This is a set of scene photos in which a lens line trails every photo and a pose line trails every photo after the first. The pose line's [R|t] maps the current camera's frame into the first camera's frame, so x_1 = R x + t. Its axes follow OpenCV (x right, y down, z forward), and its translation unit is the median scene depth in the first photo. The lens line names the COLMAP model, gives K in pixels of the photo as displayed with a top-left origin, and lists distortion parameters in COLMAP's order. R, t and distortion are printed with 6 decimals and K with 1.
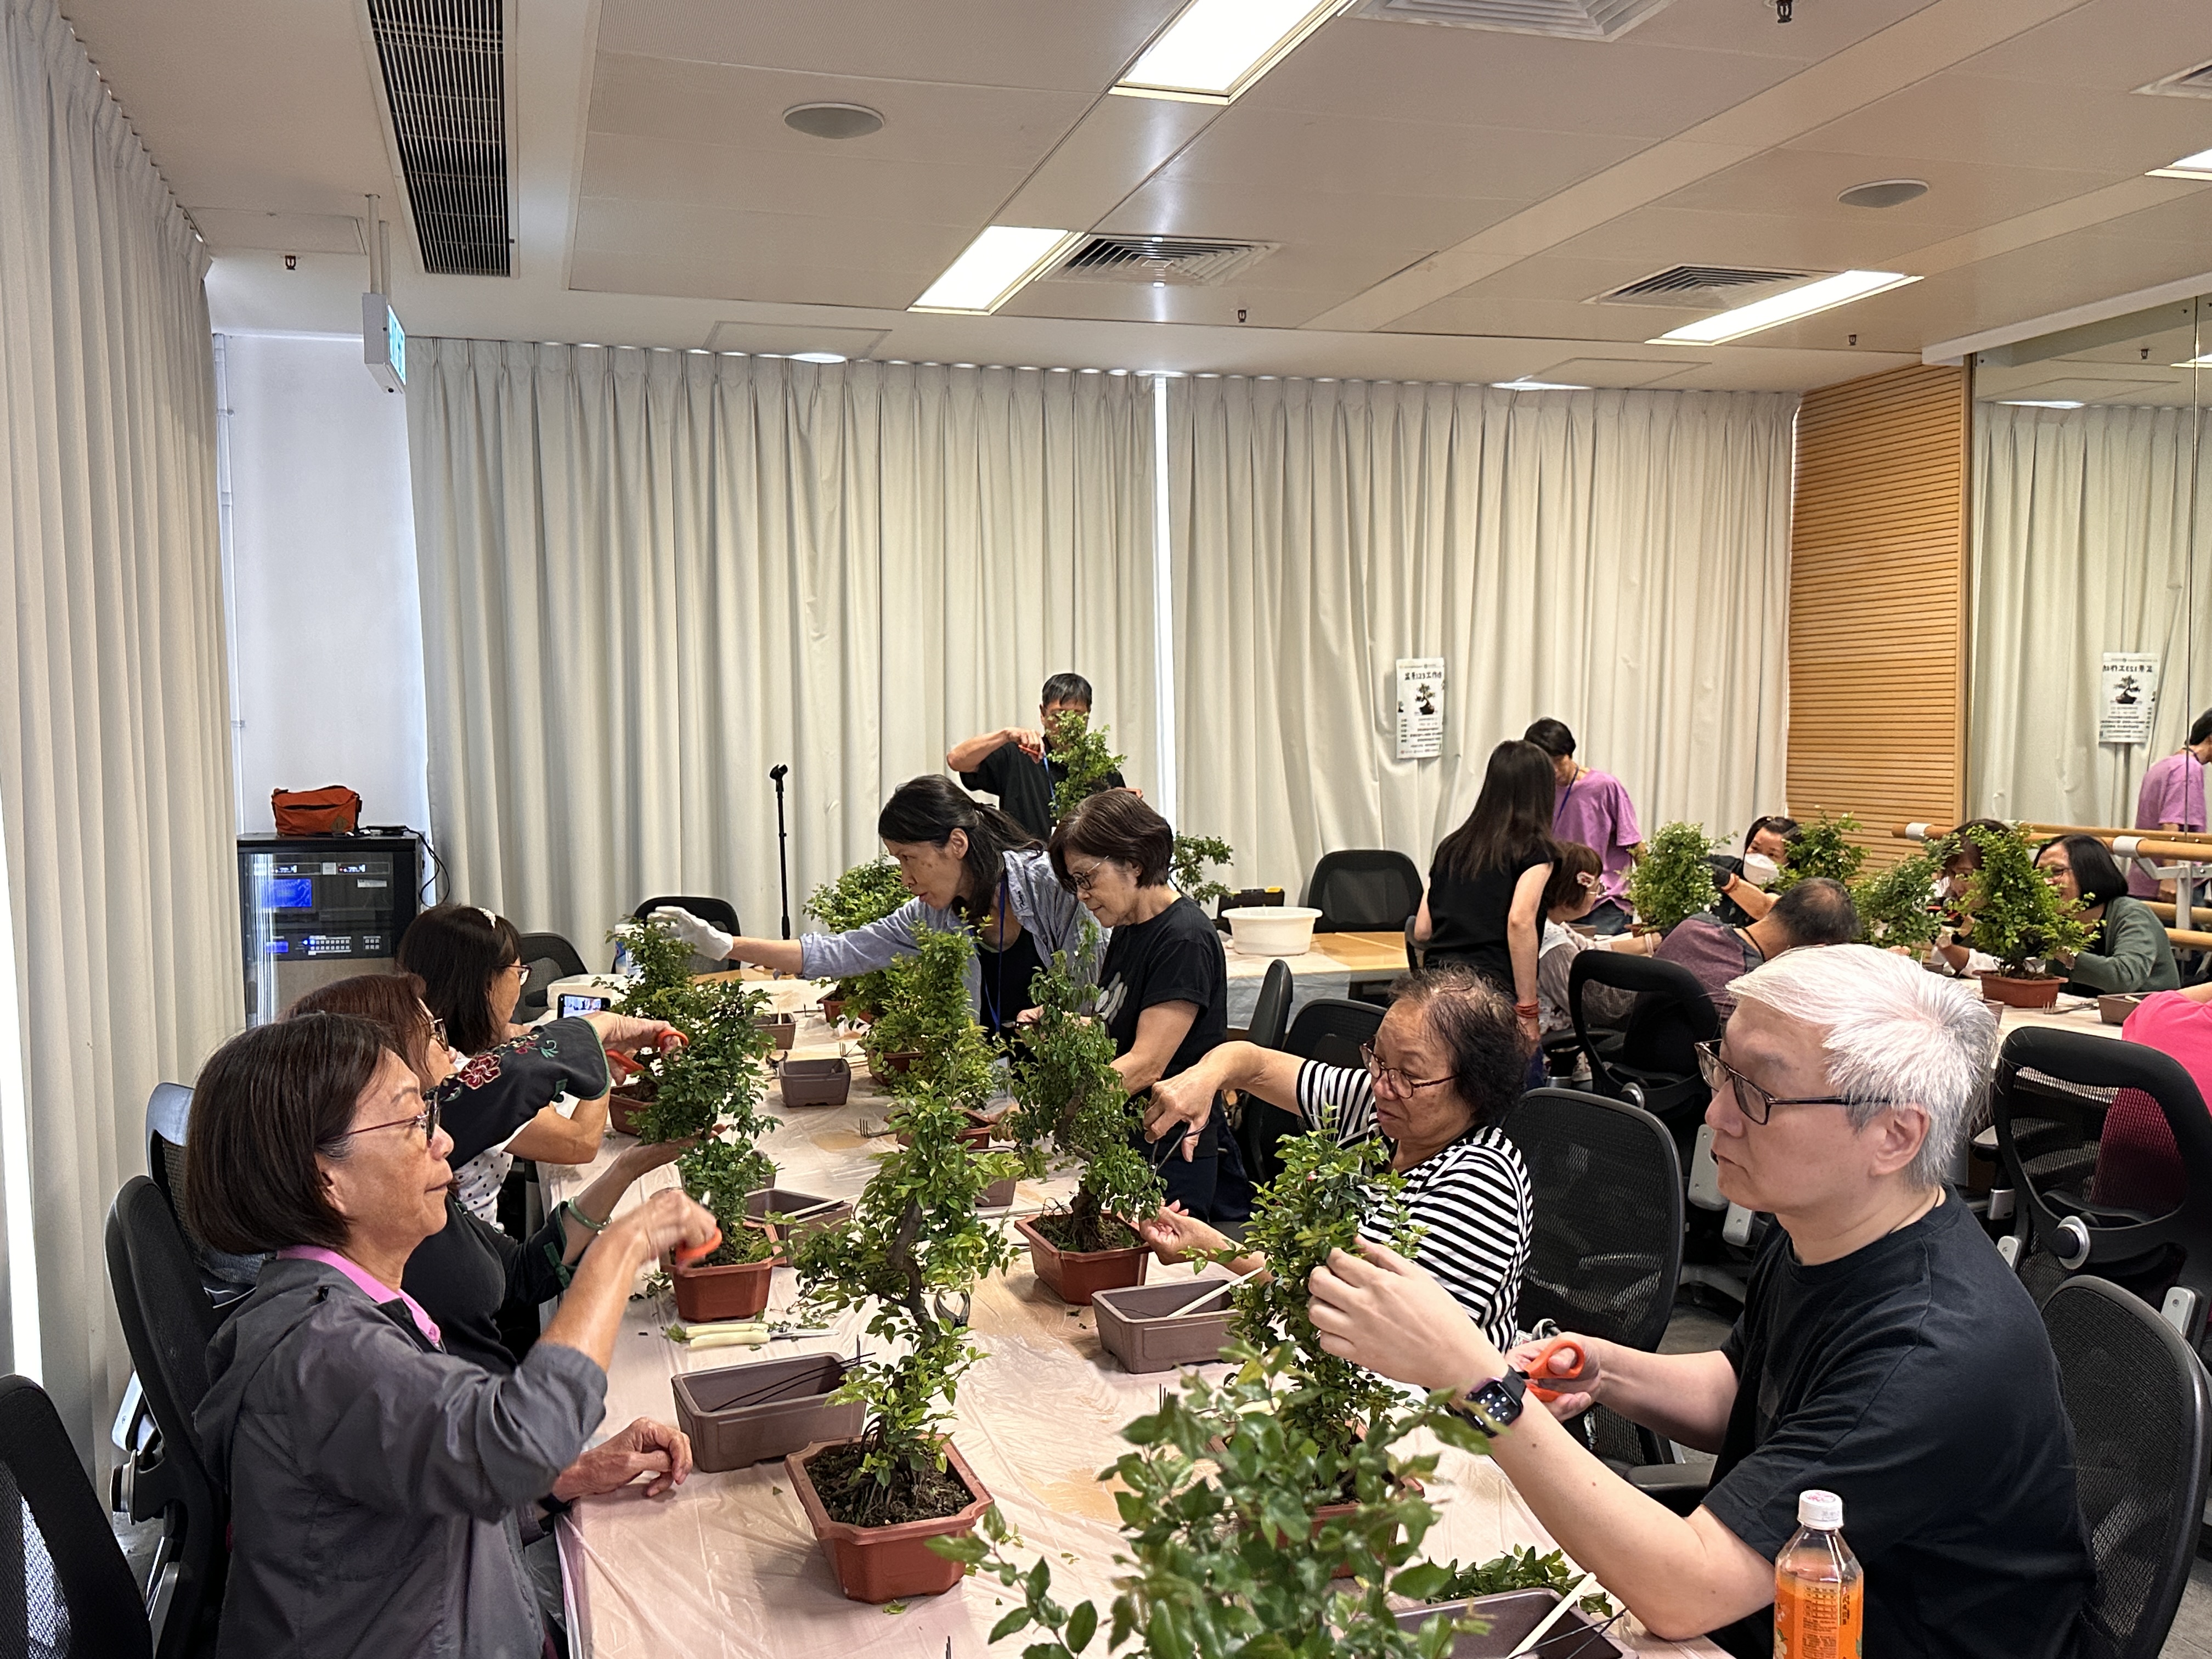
lens RADIAL K [[1972.6, 0, 1106.0], [0, 1972.6, 829.5], [0, 0, 1]] dist [0.043101, 0.001998]
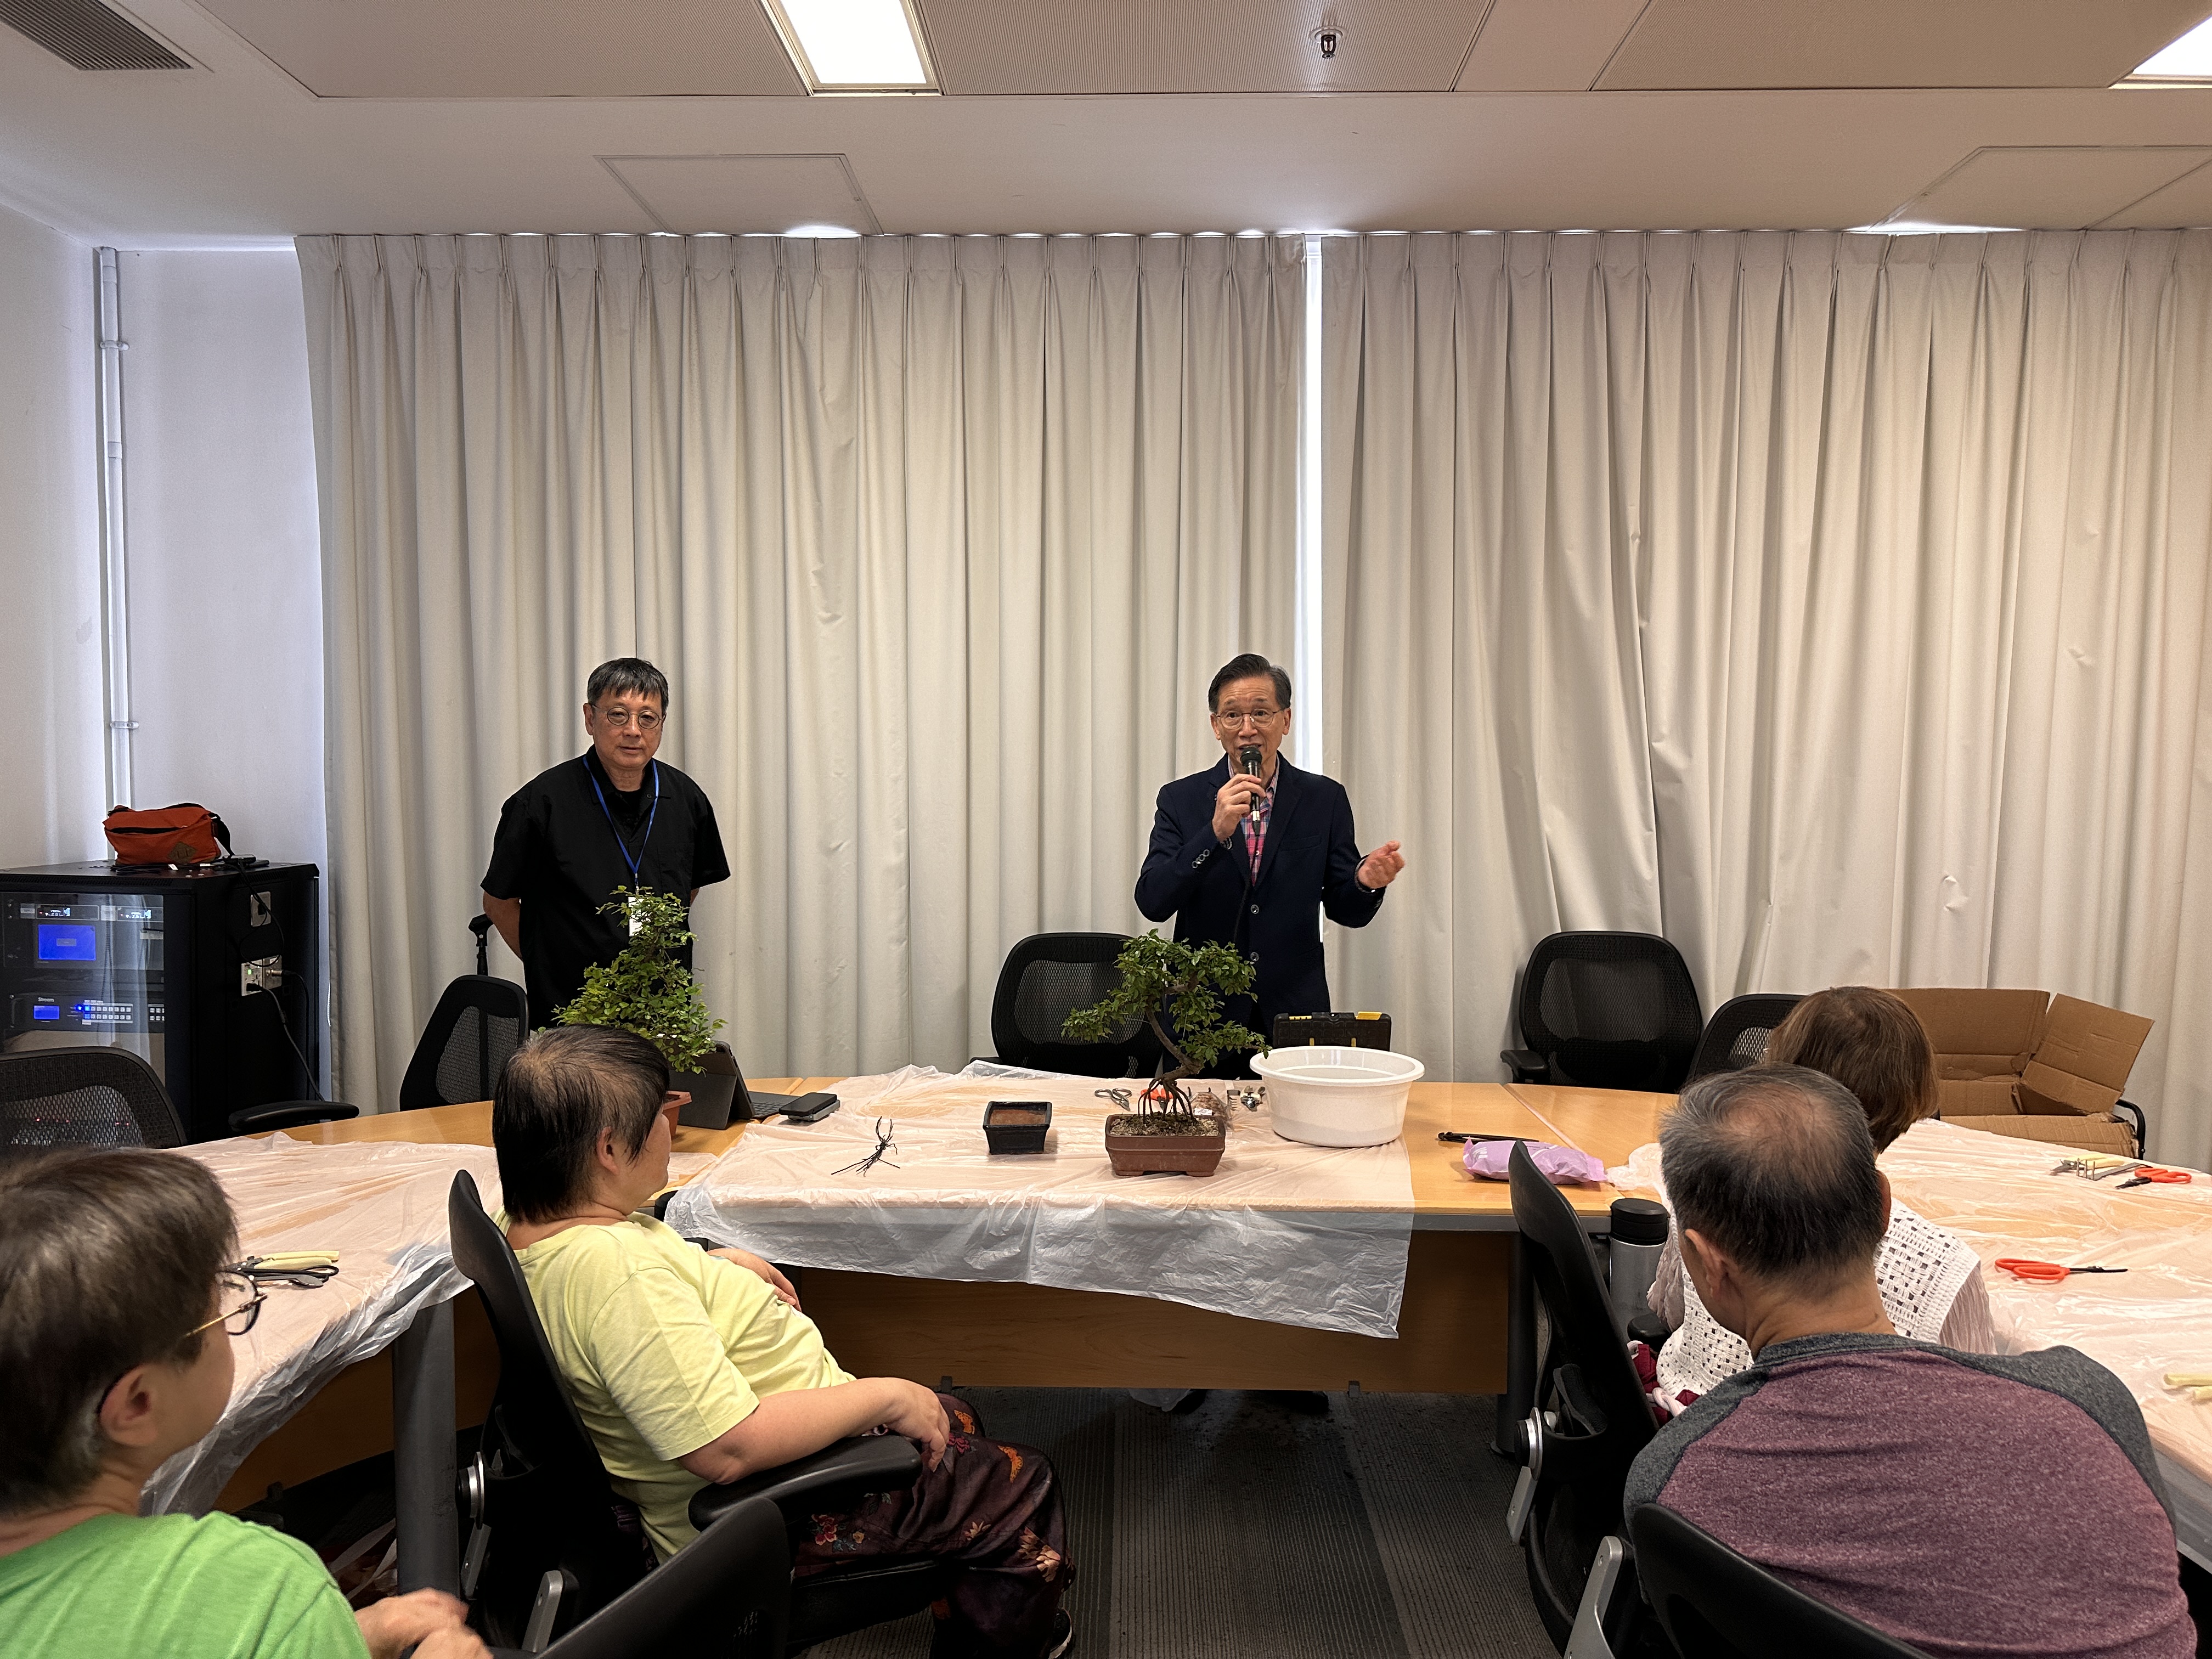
lens RADIAL K [[1470.0, 0, 1106.0], [0, 1470.0, 829.5], [0, 0, 1]] dist [0.000272, -0.002715]
pose [[0.952379, 0.024297, -0.303949, 0.116602], [-0.029268, 0.999502, -0.011807, -0.013764], [0.303510, 0.020141, 0.952615, 0.481166]]
